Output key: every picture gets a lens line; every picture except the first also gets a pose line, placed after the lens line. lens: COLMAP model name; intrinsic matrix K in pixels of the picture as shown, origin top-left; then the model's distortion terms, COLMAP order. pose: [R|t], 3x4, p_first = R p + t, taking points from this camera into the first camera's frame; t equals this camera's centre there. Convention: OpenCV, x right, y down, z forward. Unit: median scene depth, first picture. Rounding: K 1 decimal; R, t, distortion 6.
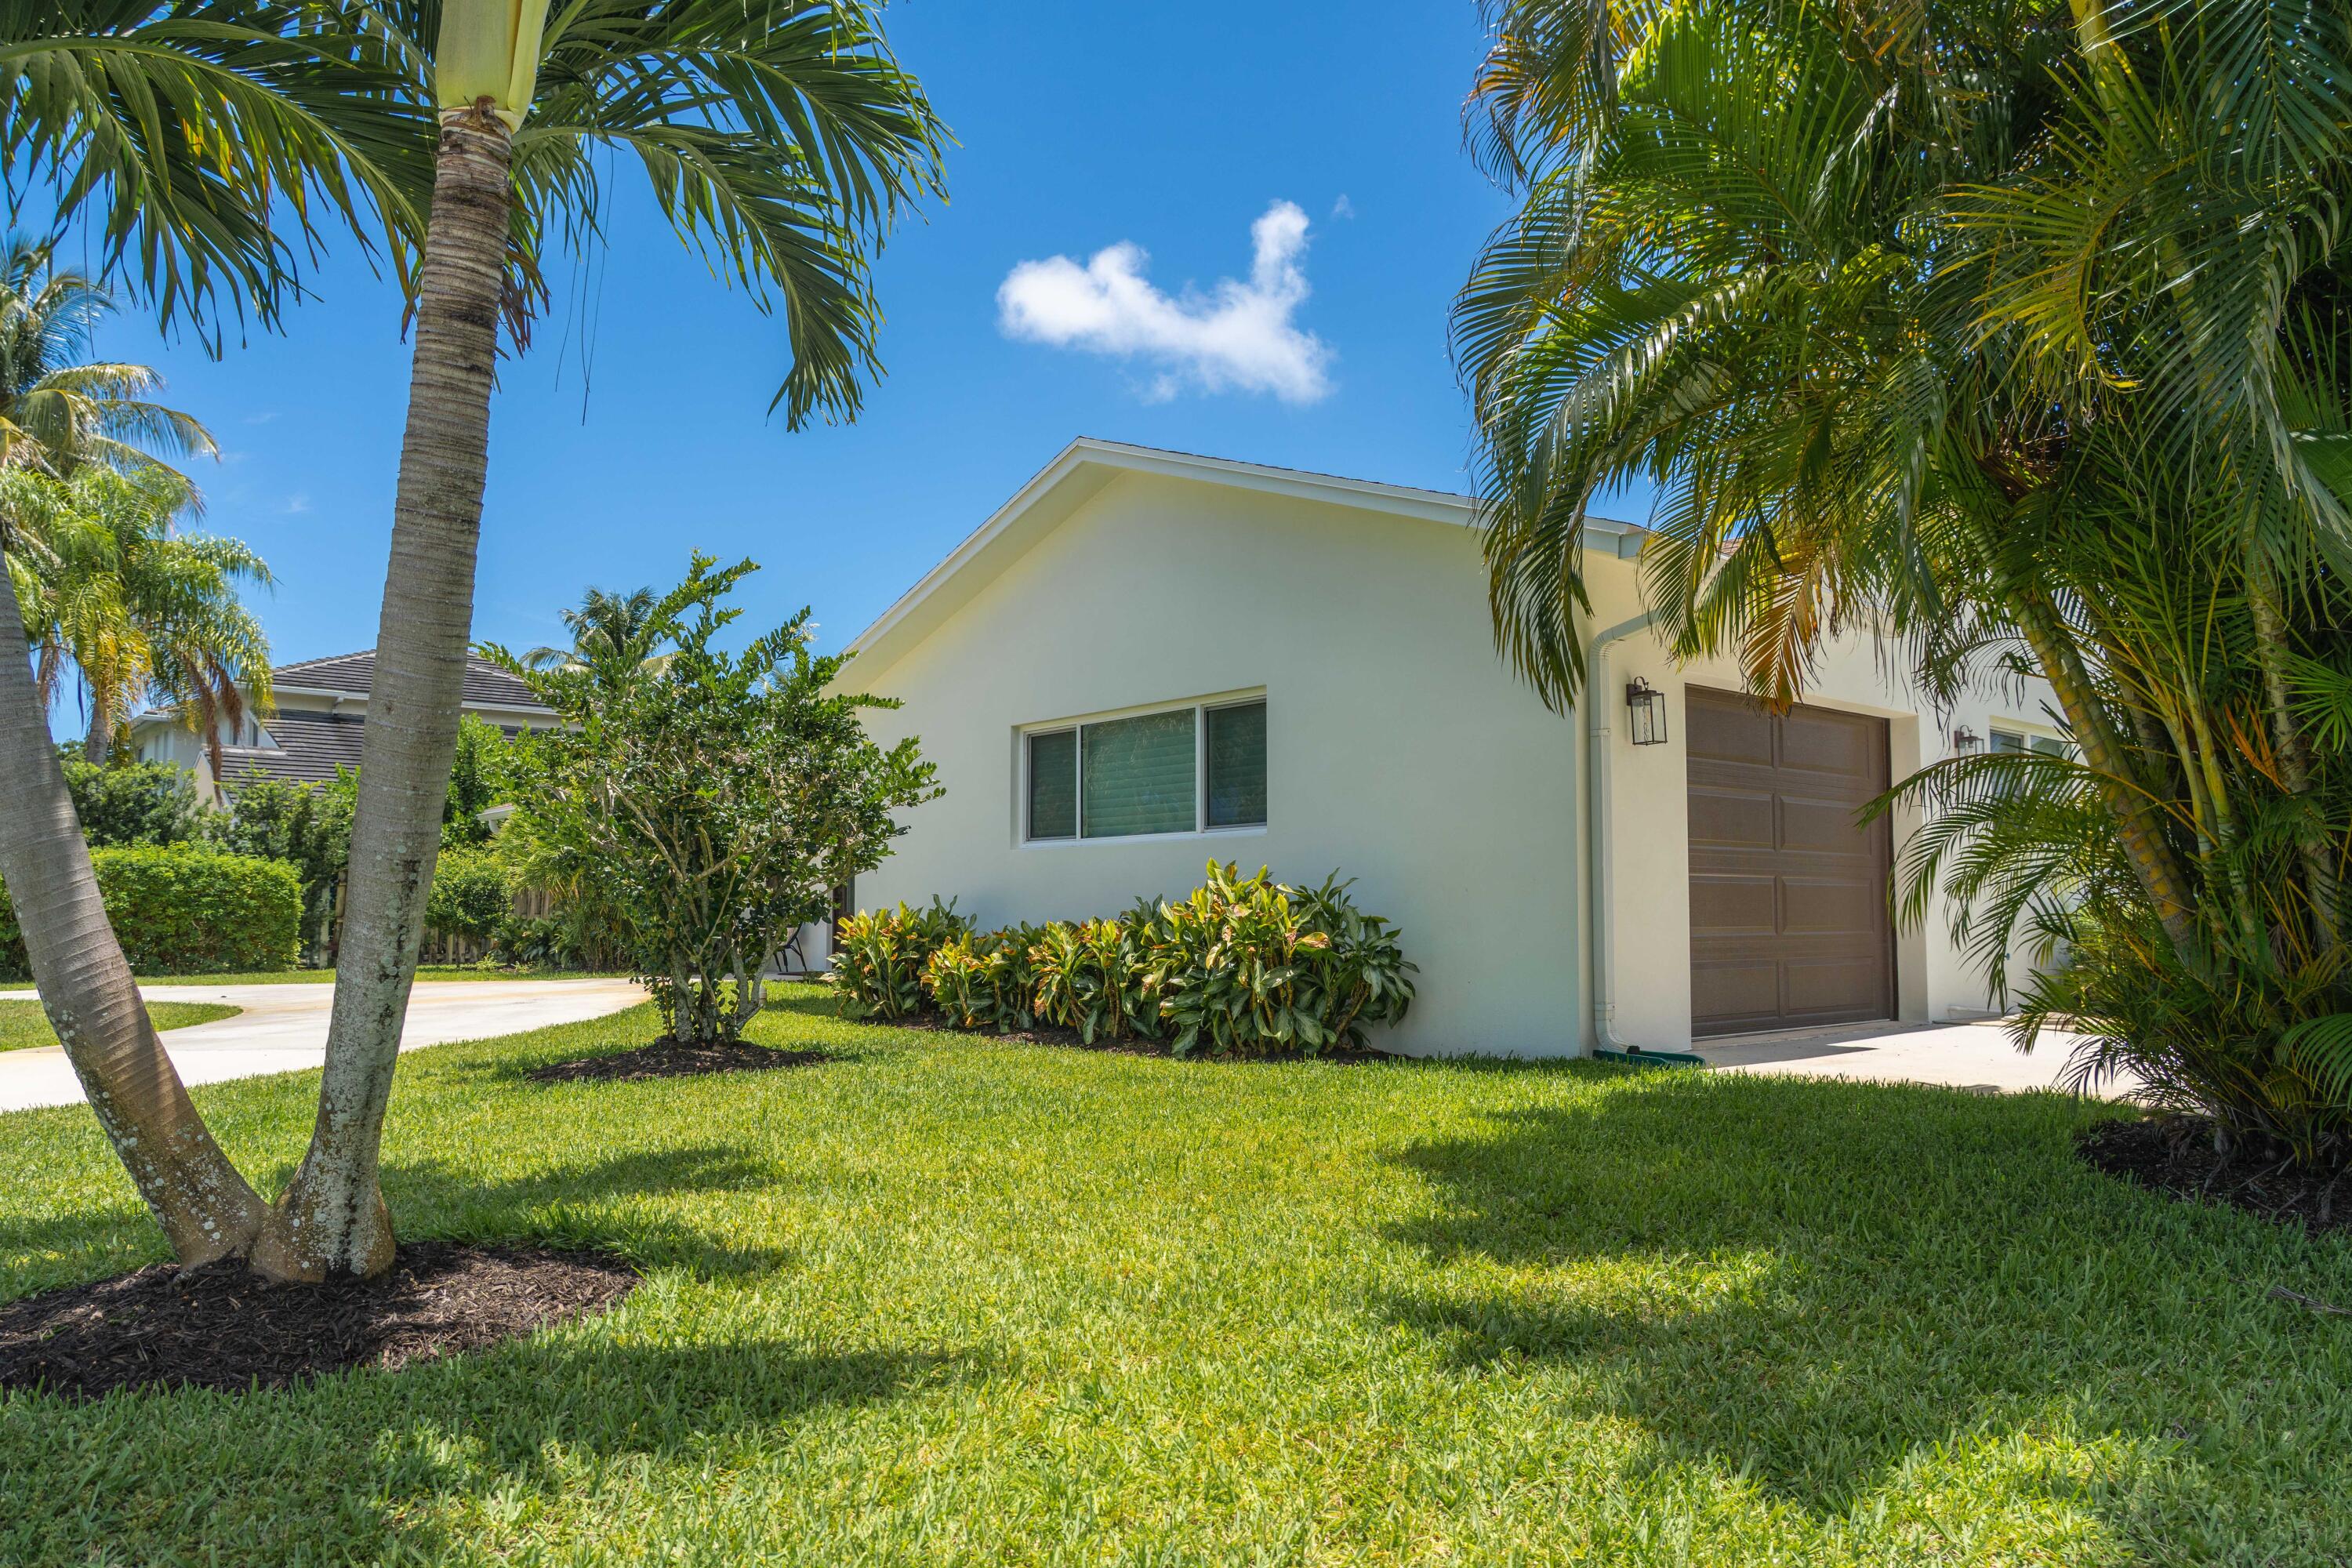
lens RADIAL K [[1655.1, 0, 1178.3], [0, 1655.1, 790.6], [0, 0, 1]] dist [-0.020216, 0.016136]
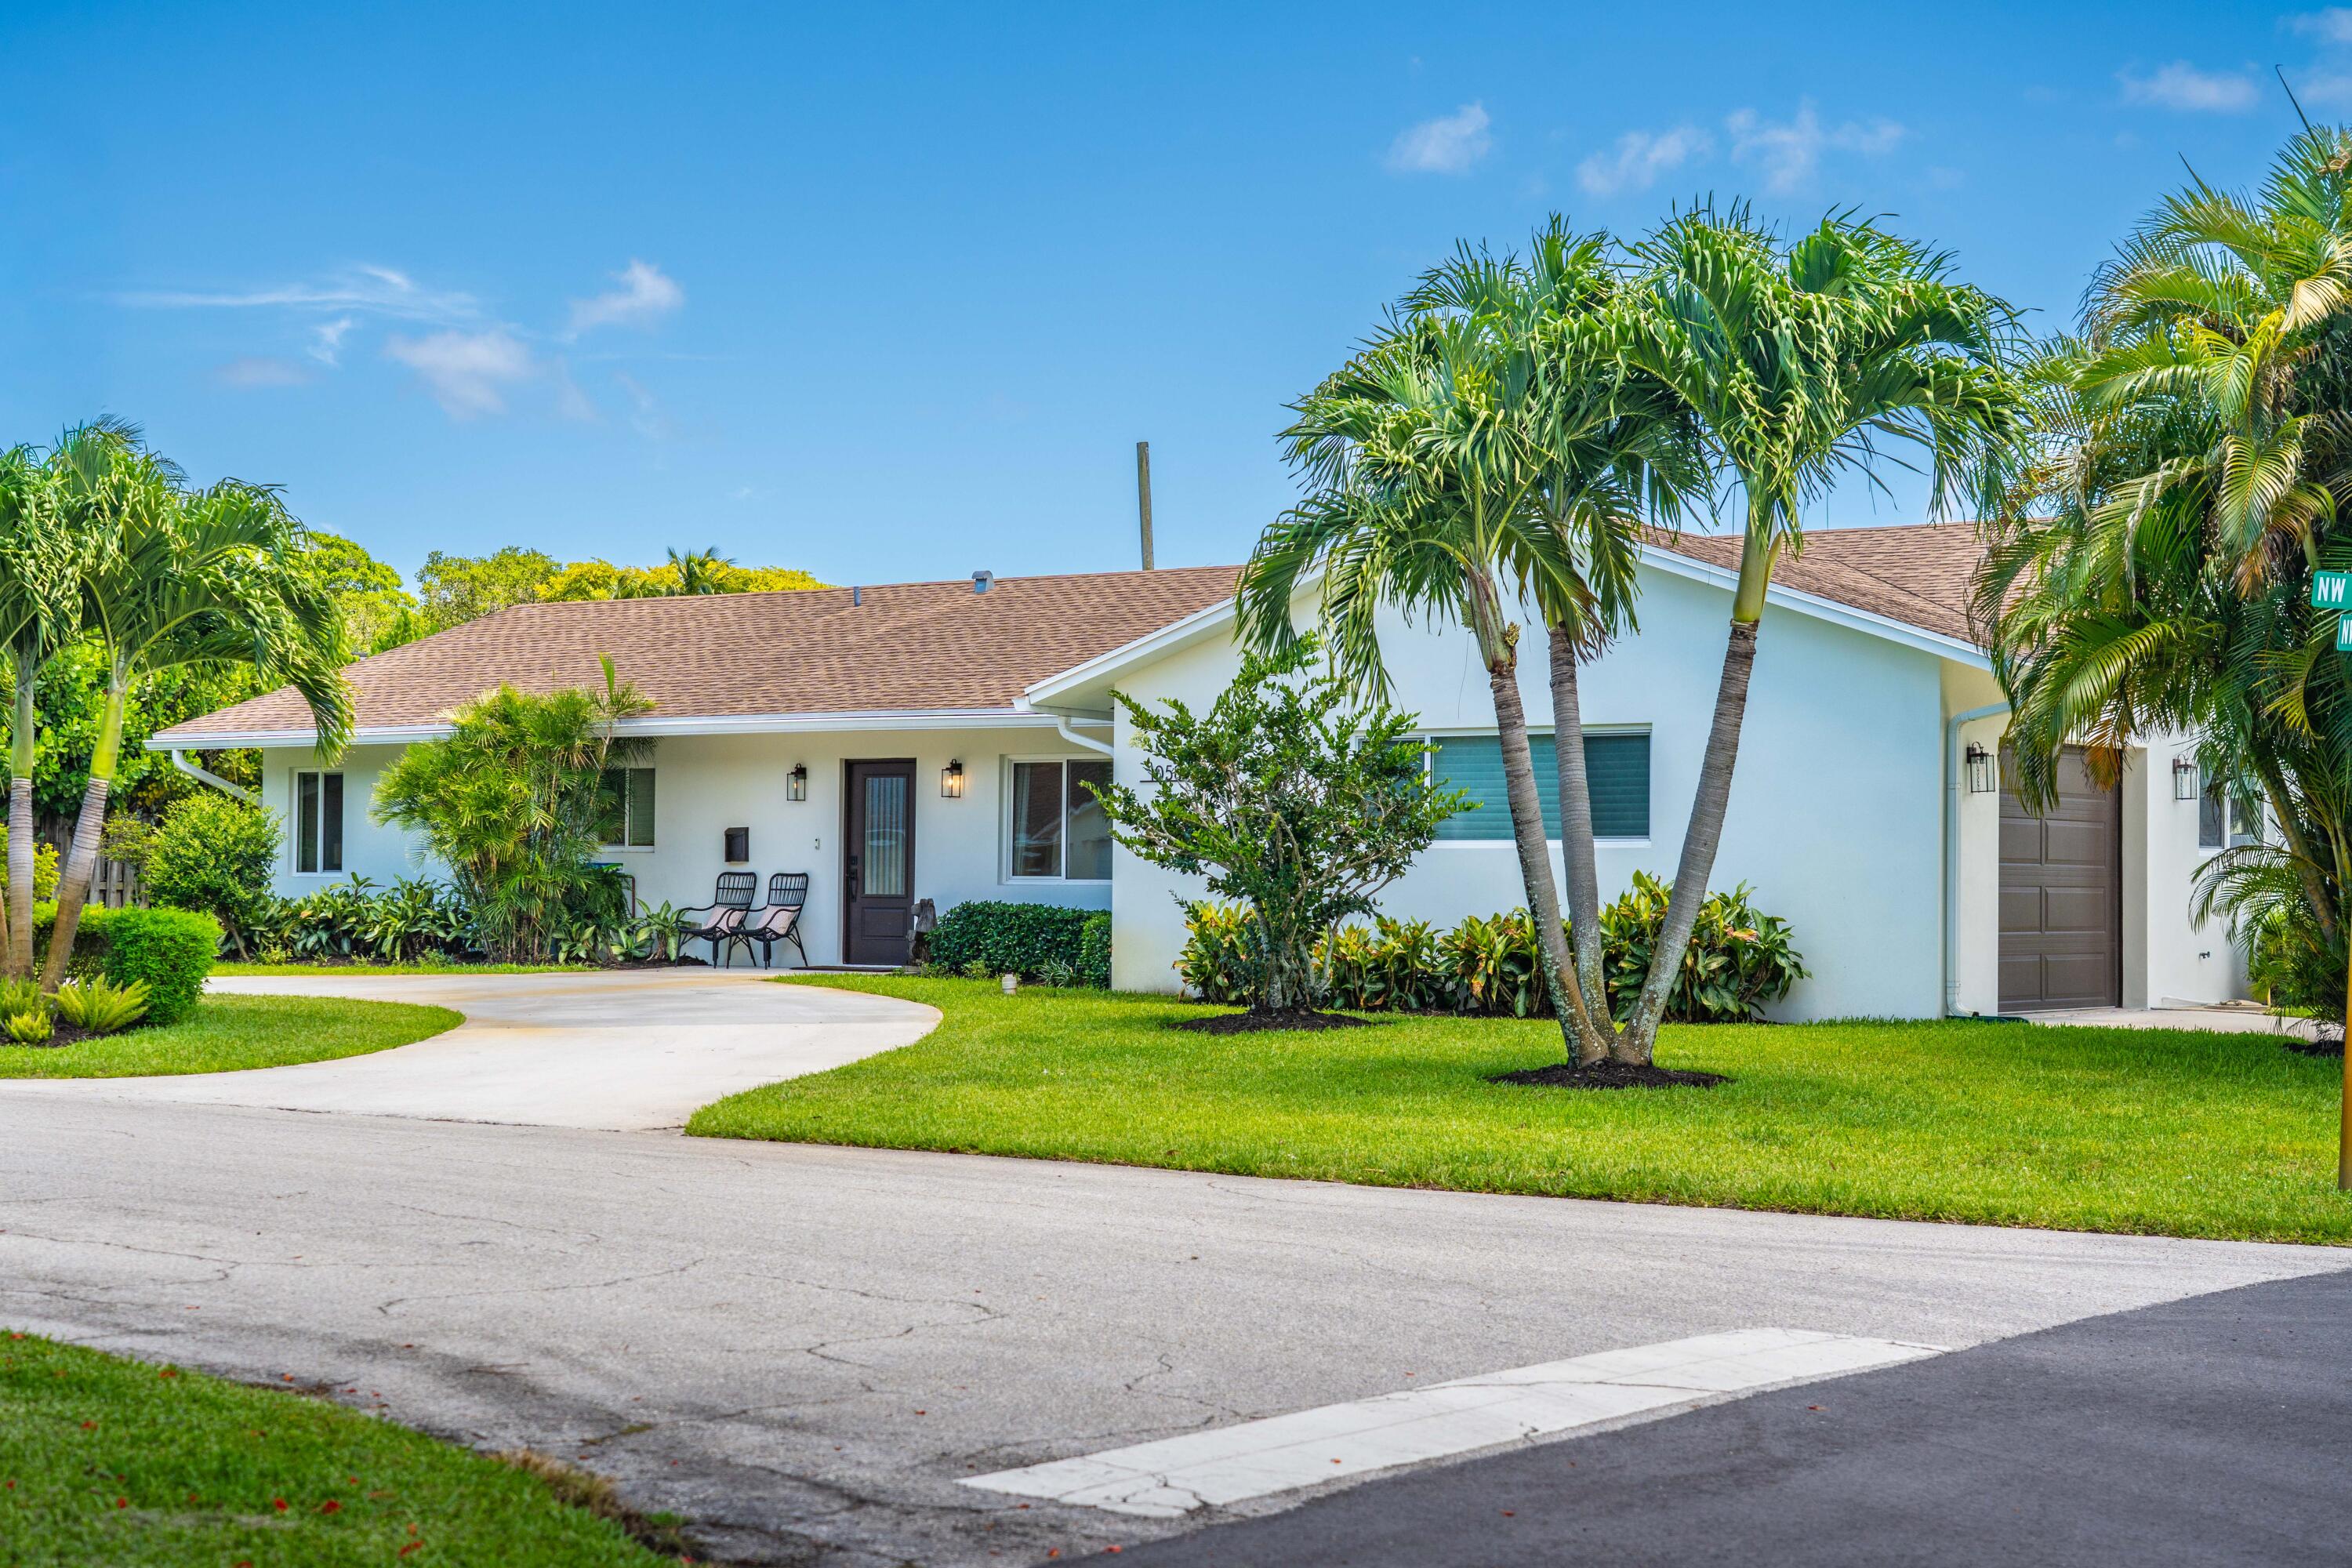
lens RADIAL K [[3830.8, 0, 1068.8], [0, 3830.8, 793.9], [0, 0, 1]] dist [0.062830, 0.000000]
pose [[0.976387, 0.016933, 0.215365, -1.184327], [-0.028236, 0.998374, 0.049512, -0.170676], [-0.214177, -0.054424, 0.975278, -2.014486]]
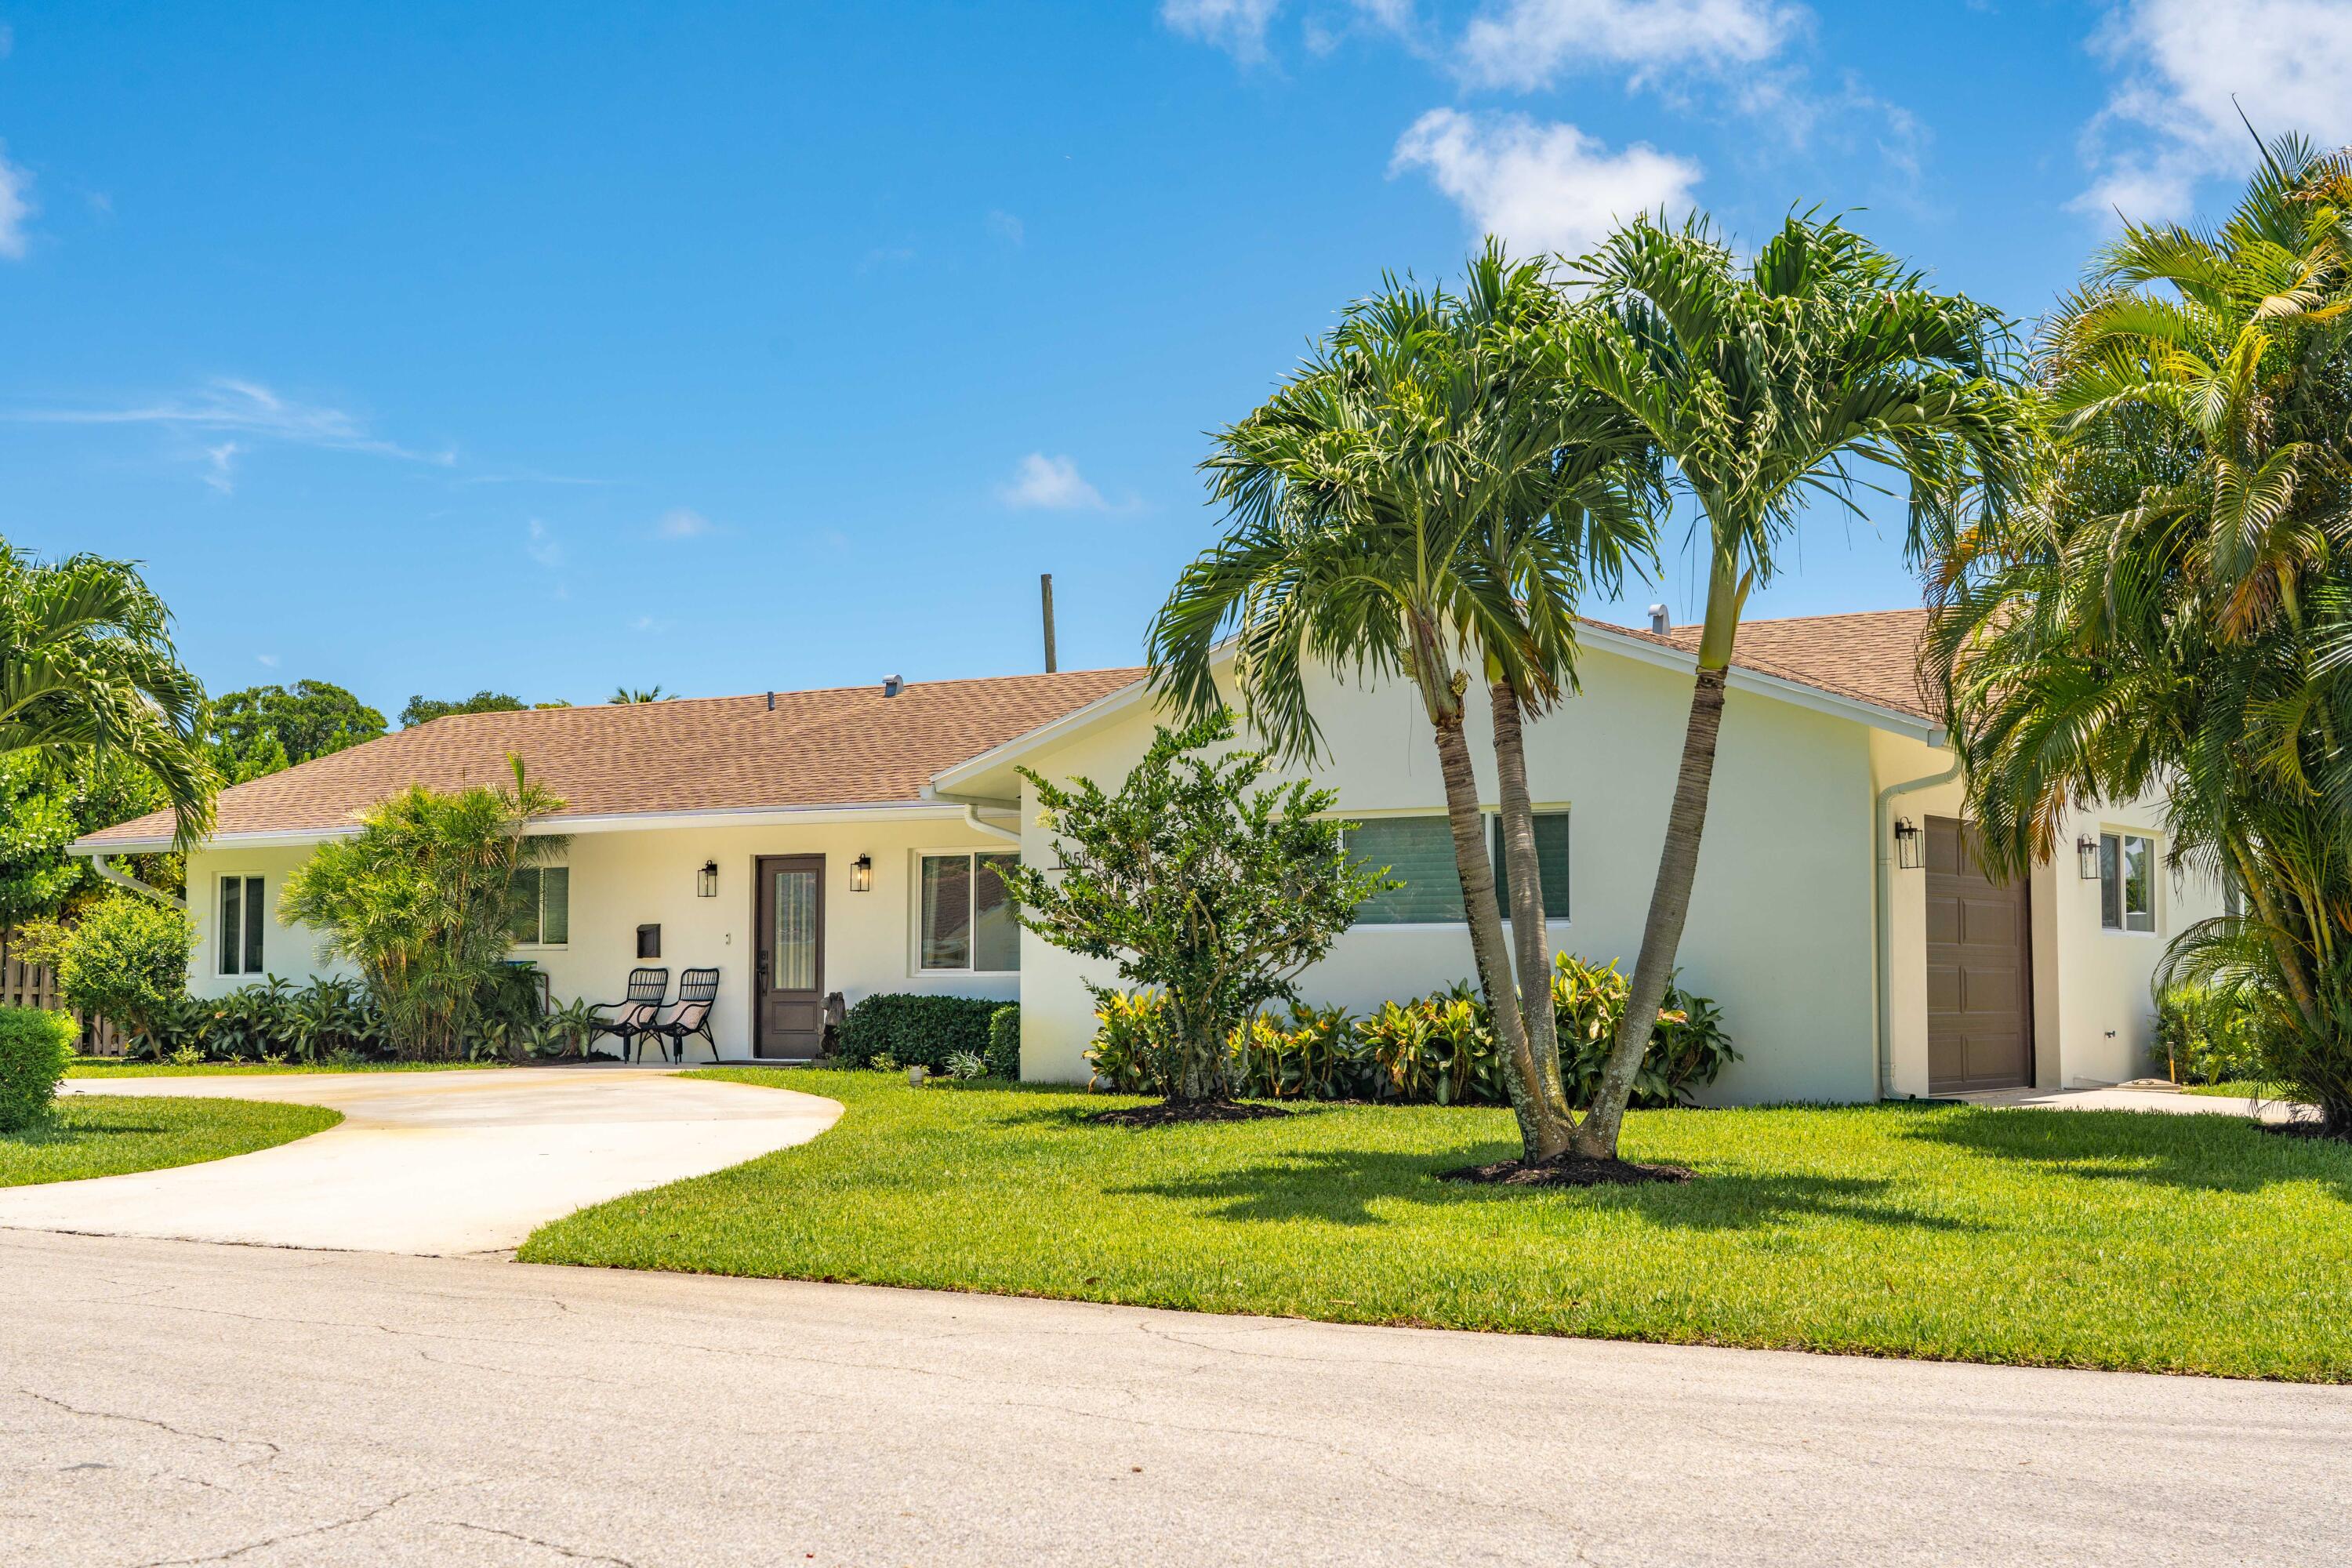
lens RADIAL K [[3223.5, 0, 1157.4], [0, 3223.5, 792.9], [0, 0, 1]] dist [0.045134, 0.000000]
pose [[0.963602, 0.018581, 0.266695, -1.038216], [-0.022290, 0.999692, 0.010886, -0.108824], [-0.266411, -0.016434, 0.963720, -1.398749]]
